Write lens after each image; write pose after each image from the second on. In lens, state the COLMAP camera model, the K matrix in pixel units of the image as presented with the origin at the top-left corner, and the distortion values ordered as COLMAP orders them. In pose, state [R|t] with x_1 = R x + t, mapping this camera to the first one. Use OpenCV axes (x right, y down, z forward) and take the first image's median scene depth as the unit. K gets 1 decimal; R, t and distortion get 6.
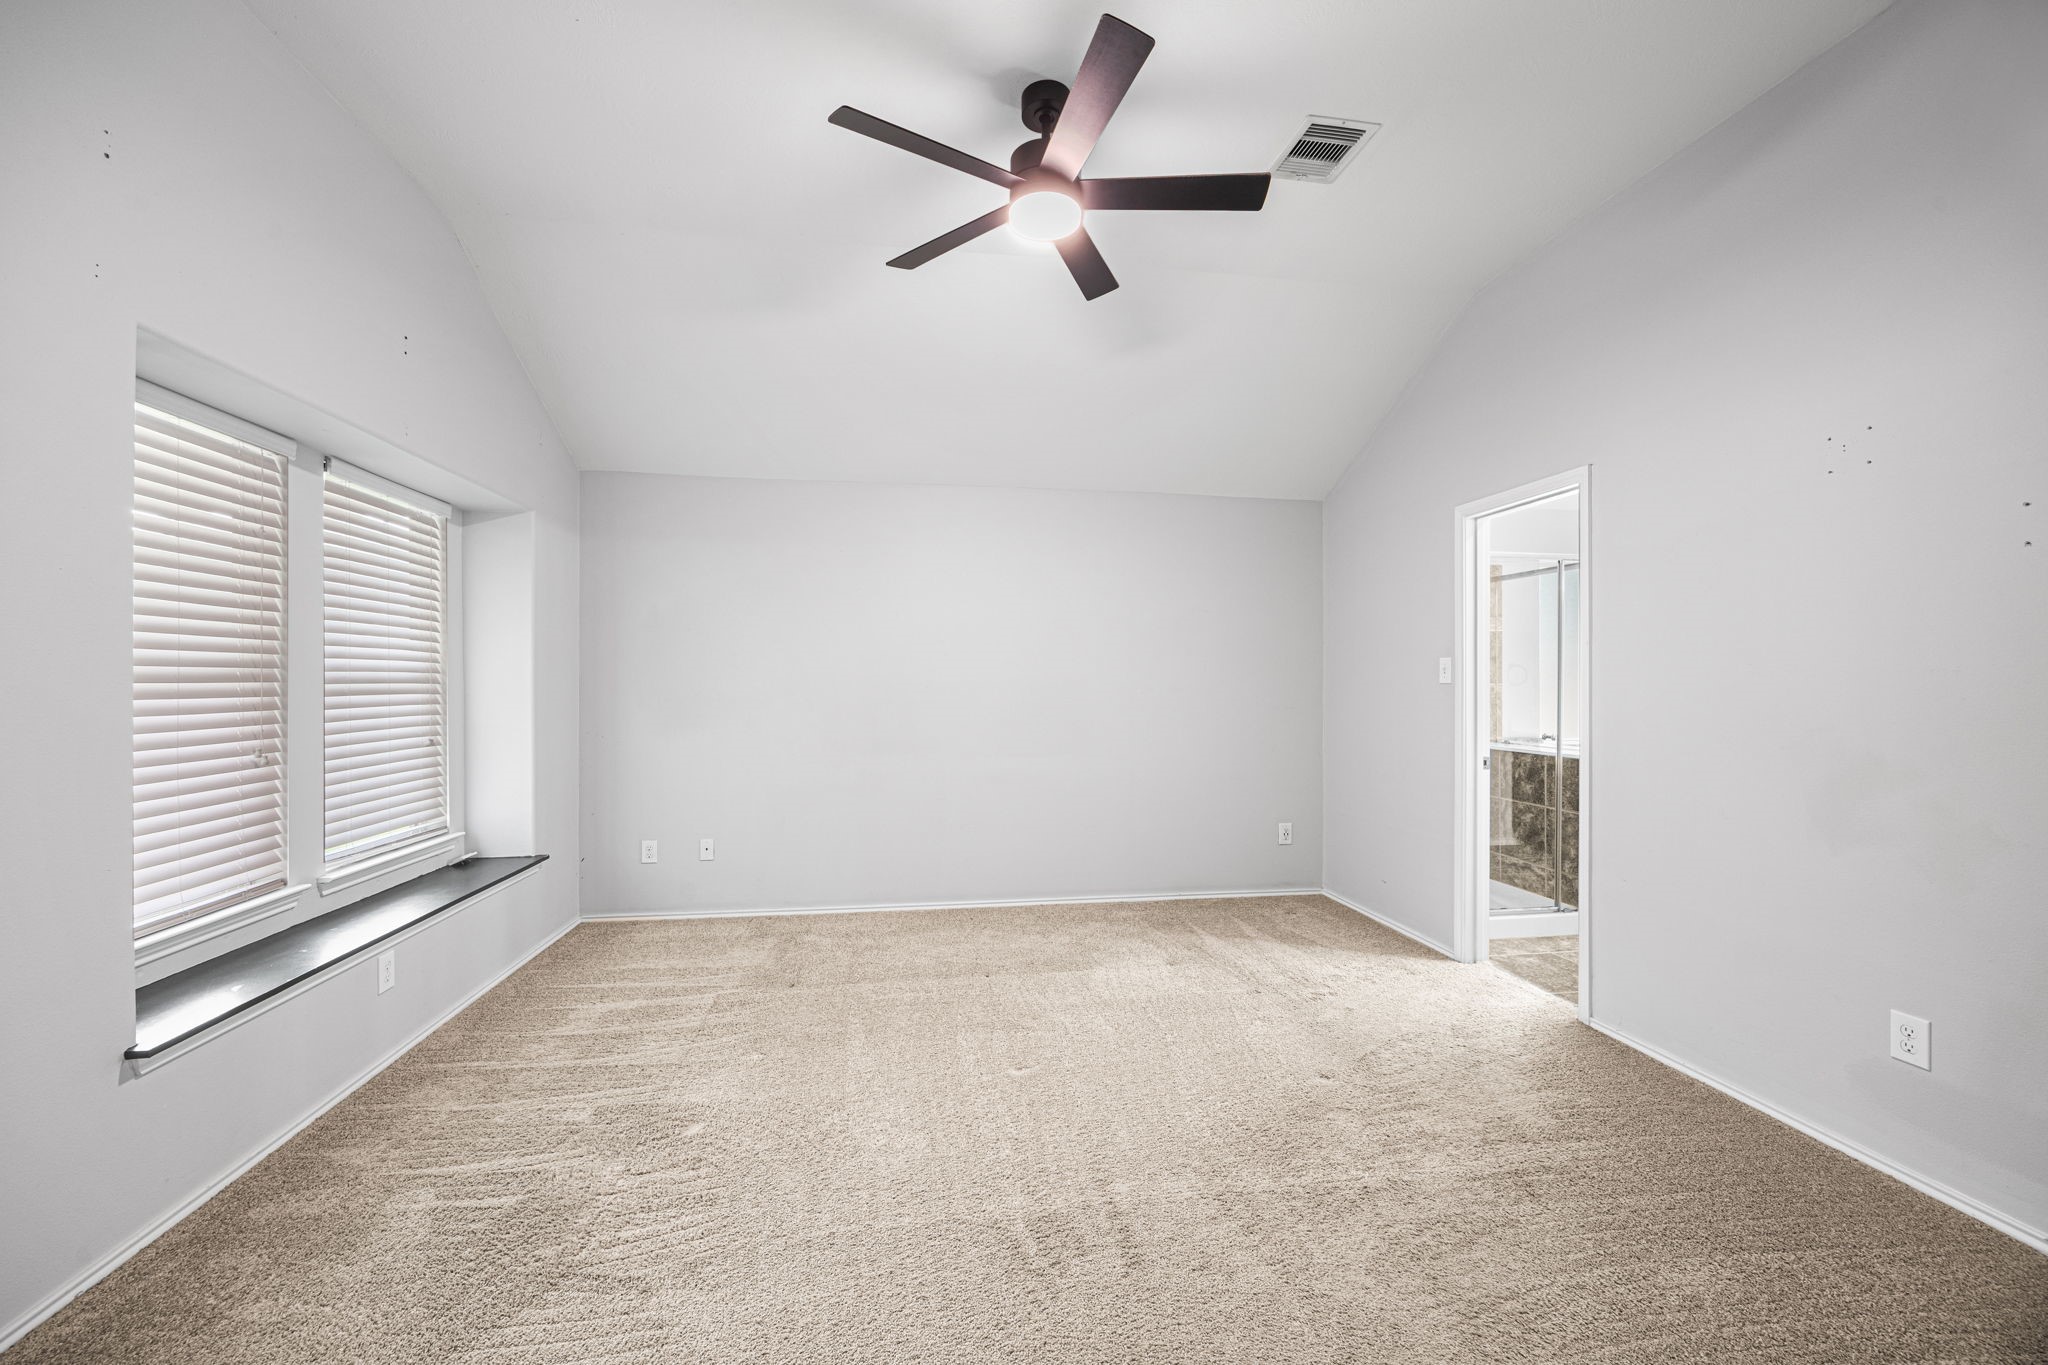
lens RADIAL K [[786.1, 0, 1016.4], [0, 786.1, 685.9], [0, 0, 1]] dist [-0.003131, 0.000195]
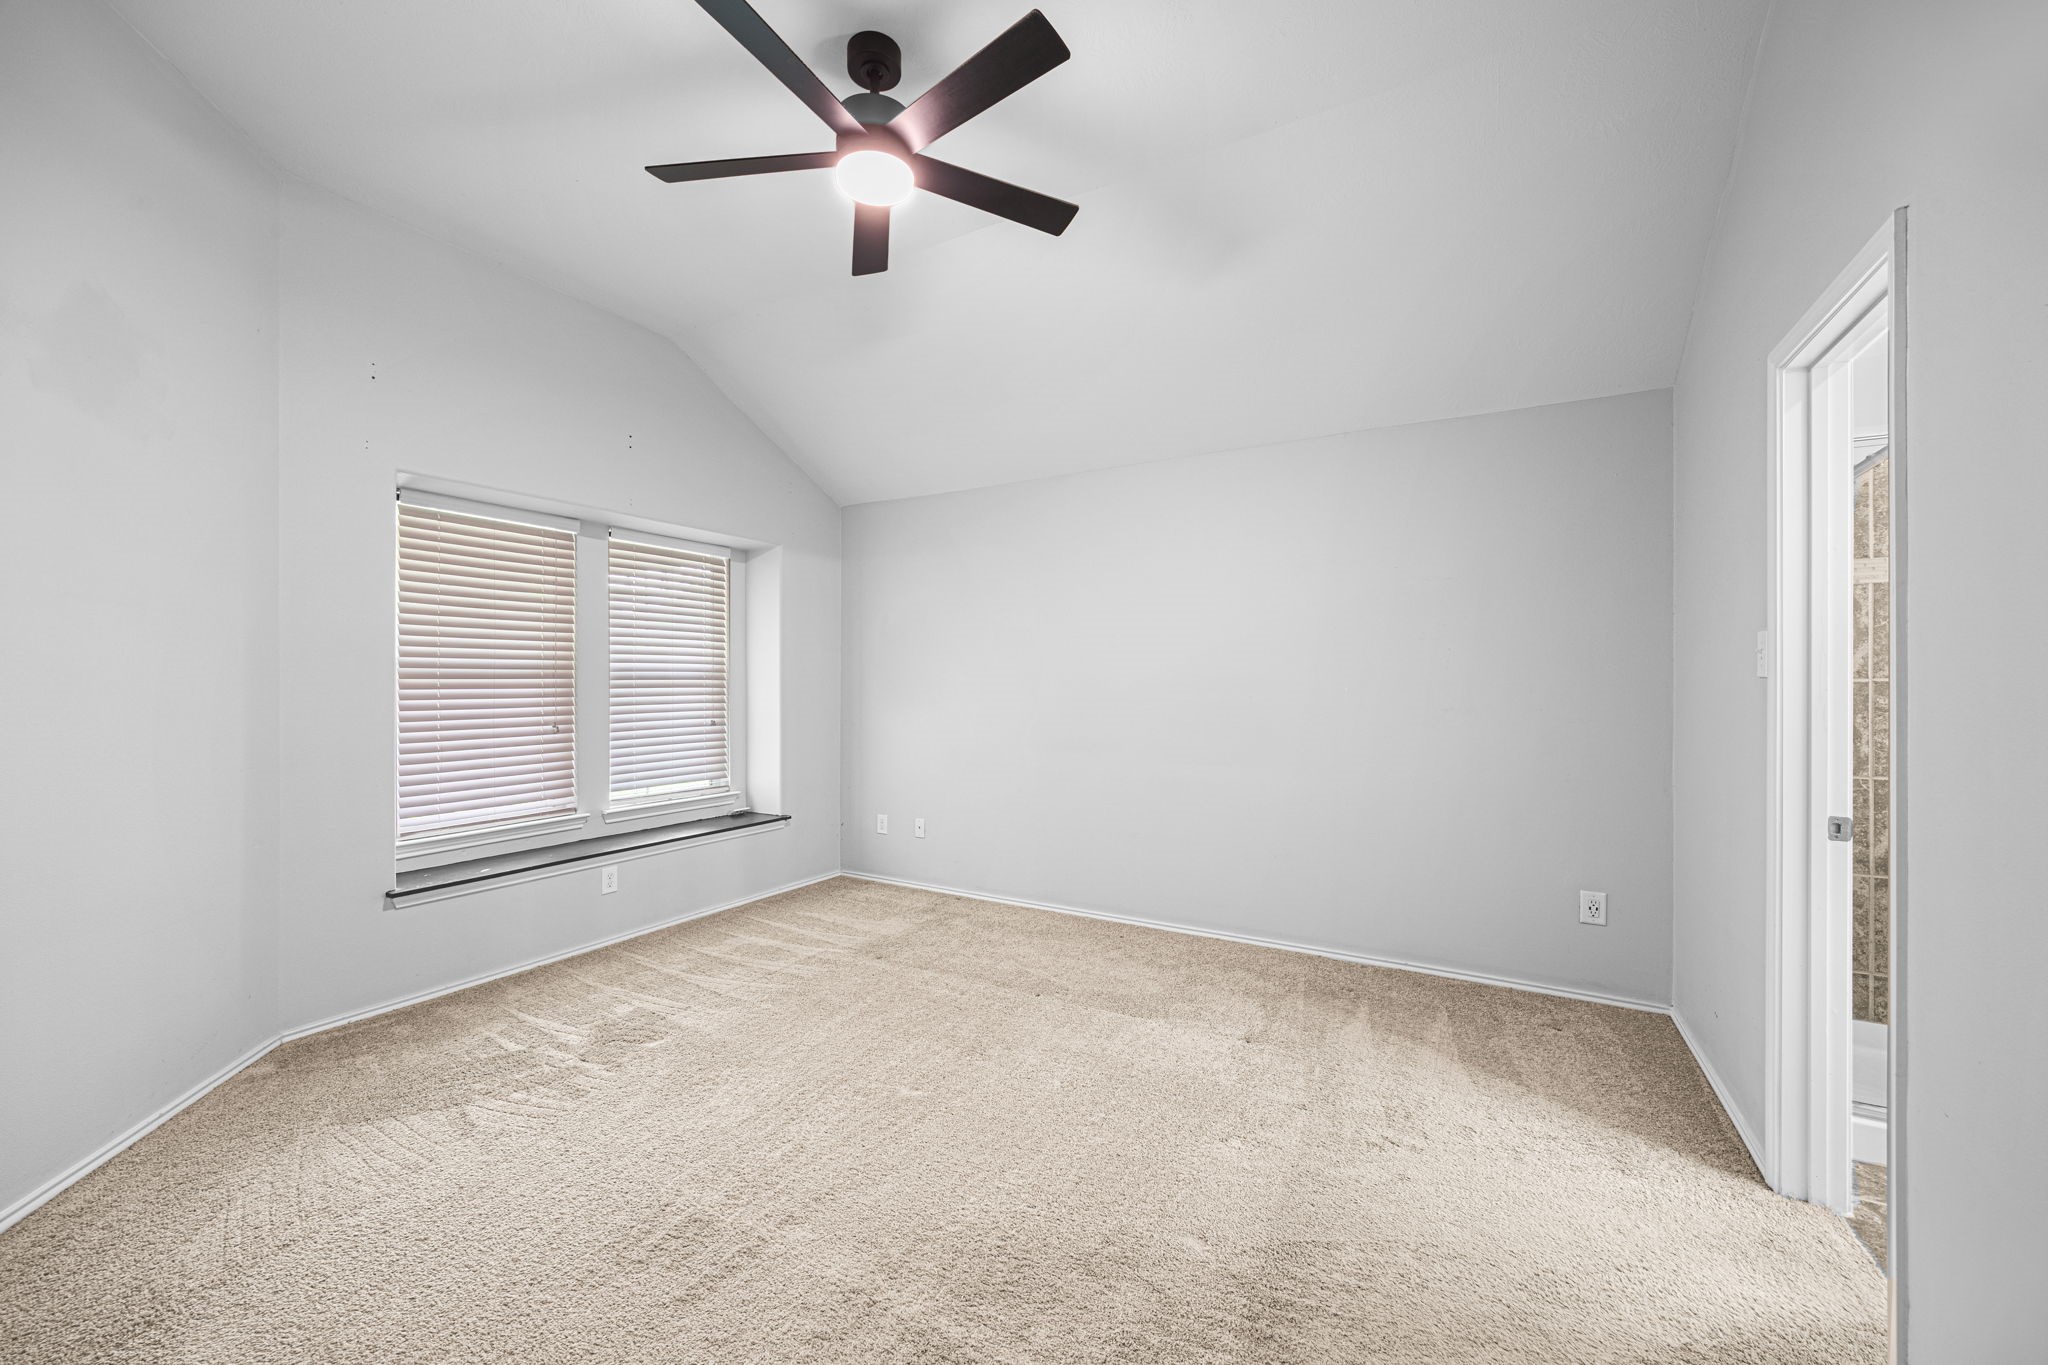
lens RADIAL K [[786.1, 0, 1017.9], [0, 786.1, 681.1], [0, 0, 1]] dist [-0.003131, 0.000195]
pose [[0.781046, -0.000061, -0.624474, 0.538544], [-0.001759, 0.999996, -0.002297, 0.001466], [0.624471, 0.002893, 0.781042, 0.269004]]
